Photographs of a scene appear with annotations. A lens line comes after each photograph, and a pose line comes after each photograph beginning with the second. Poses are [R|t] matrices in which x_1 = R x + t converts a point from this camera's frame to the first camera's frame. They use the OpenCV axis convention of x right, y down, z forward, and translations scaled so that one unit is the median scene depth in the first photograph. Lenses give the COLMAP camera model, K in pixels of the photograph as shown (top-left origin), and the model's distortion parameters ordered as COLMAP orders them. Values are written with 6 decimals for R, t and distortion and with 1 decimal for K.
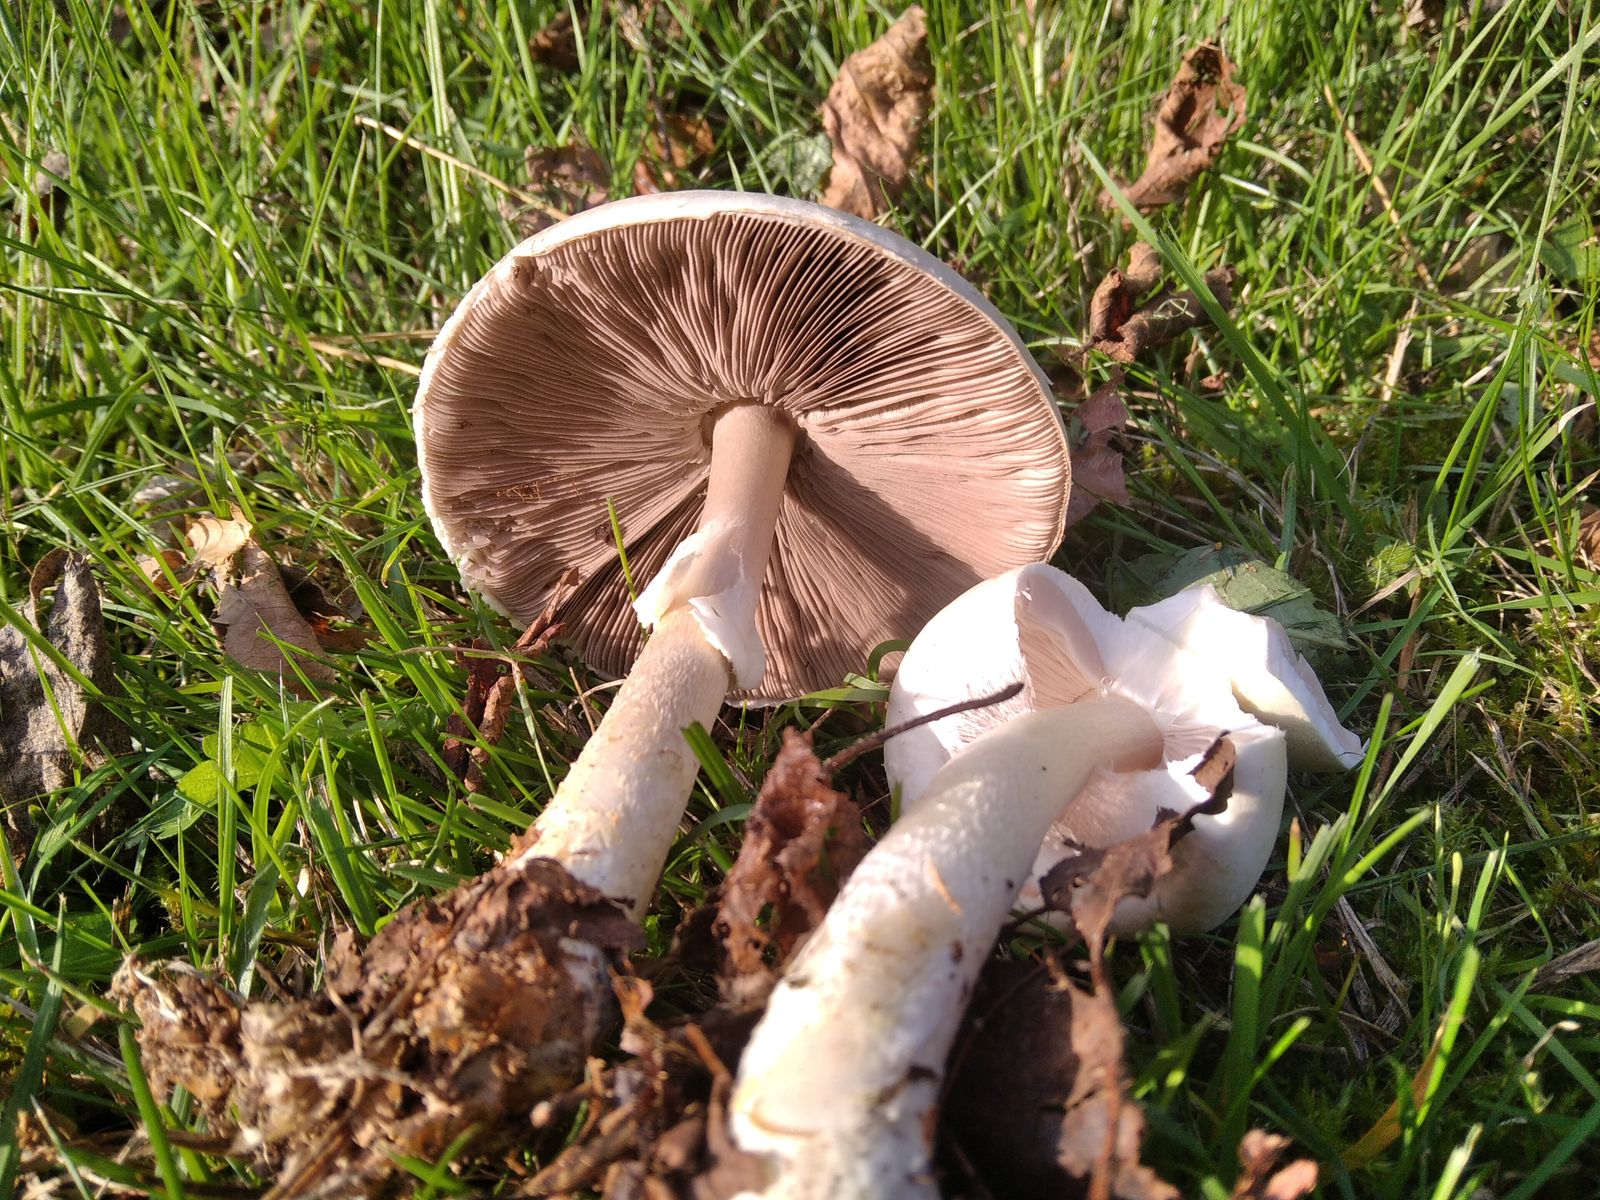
lens RADIAL K [[1309.5, 0, 803.3], [0, 1309.5, 598.2], [0, 0, 1]] dist [0.066089, -0.165898]
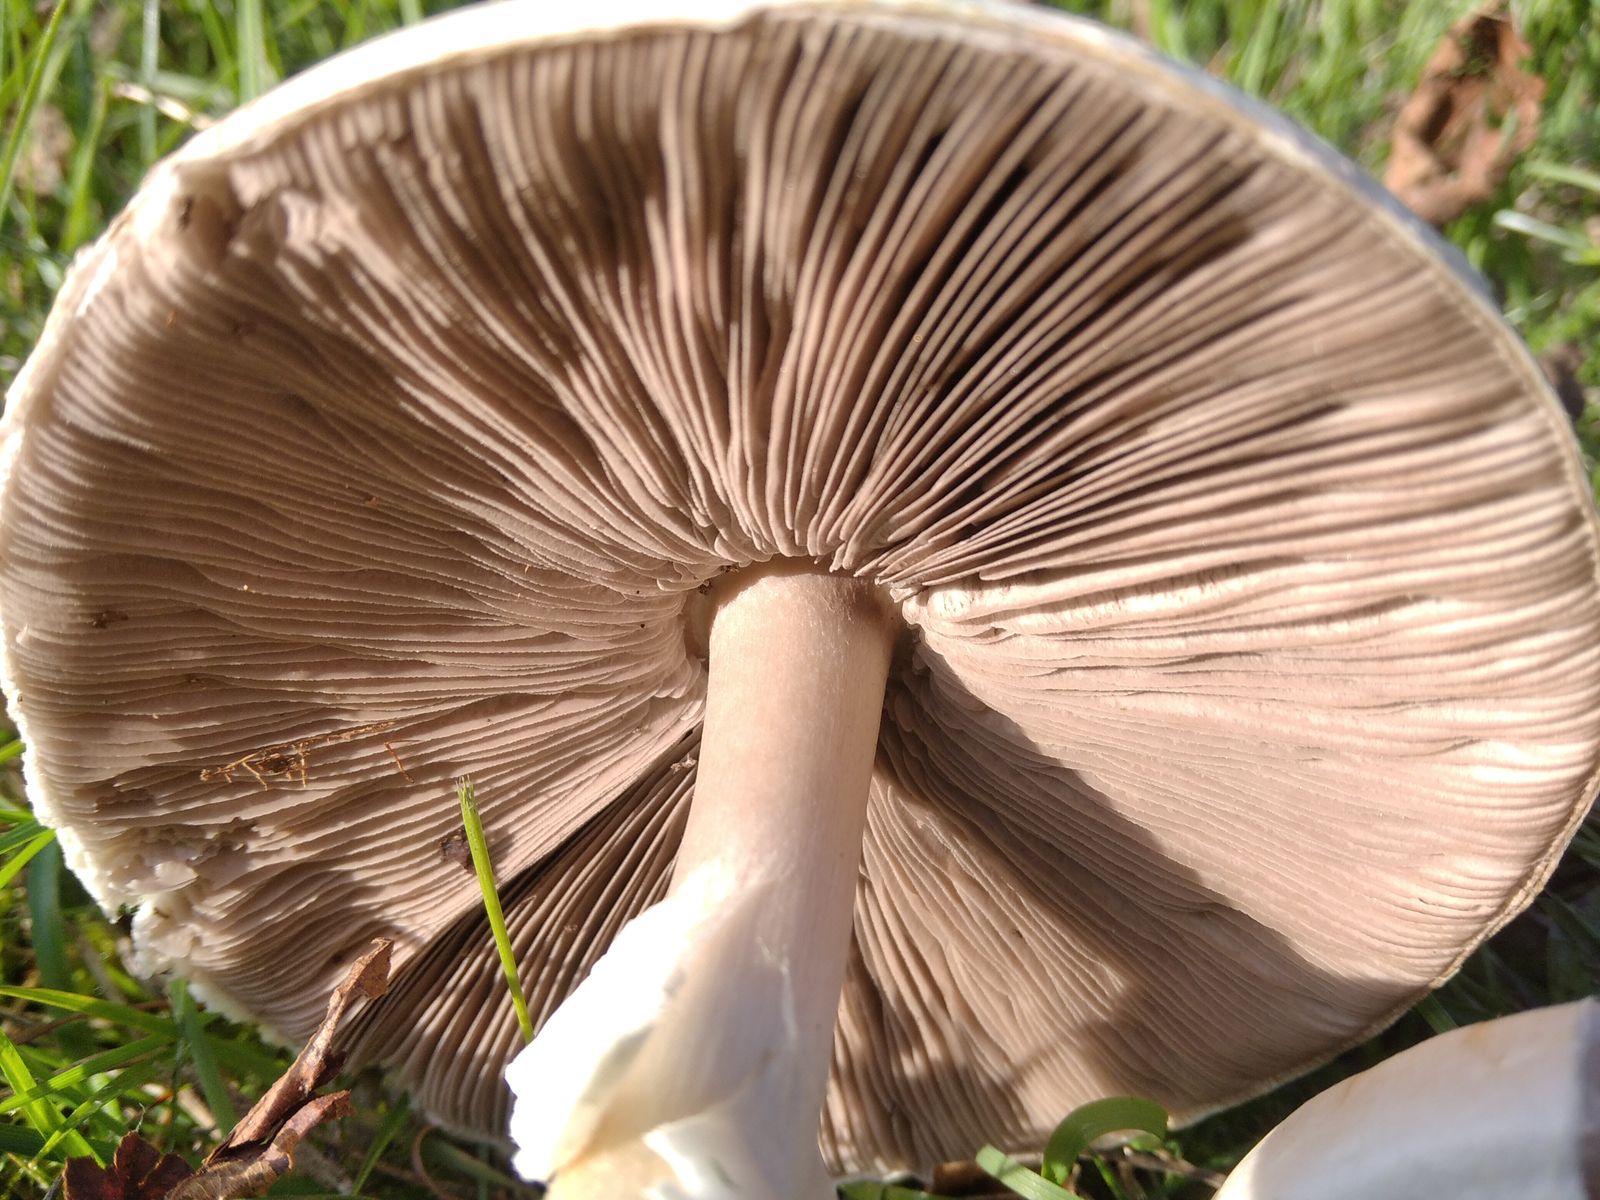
lens RADIAL K [[1309.5, 0, 808.5], [0, 1309.5, 585.8], [0, 0, 1]] dist [0.066089, -0.165898]
pose [[0.999390, 0.010385, 0.033356, -0.052890], [-0.006332, 0.992829, -0.119374, -0.093282], [-0.034356, 0.119090, 0.992289, 0.580073]]
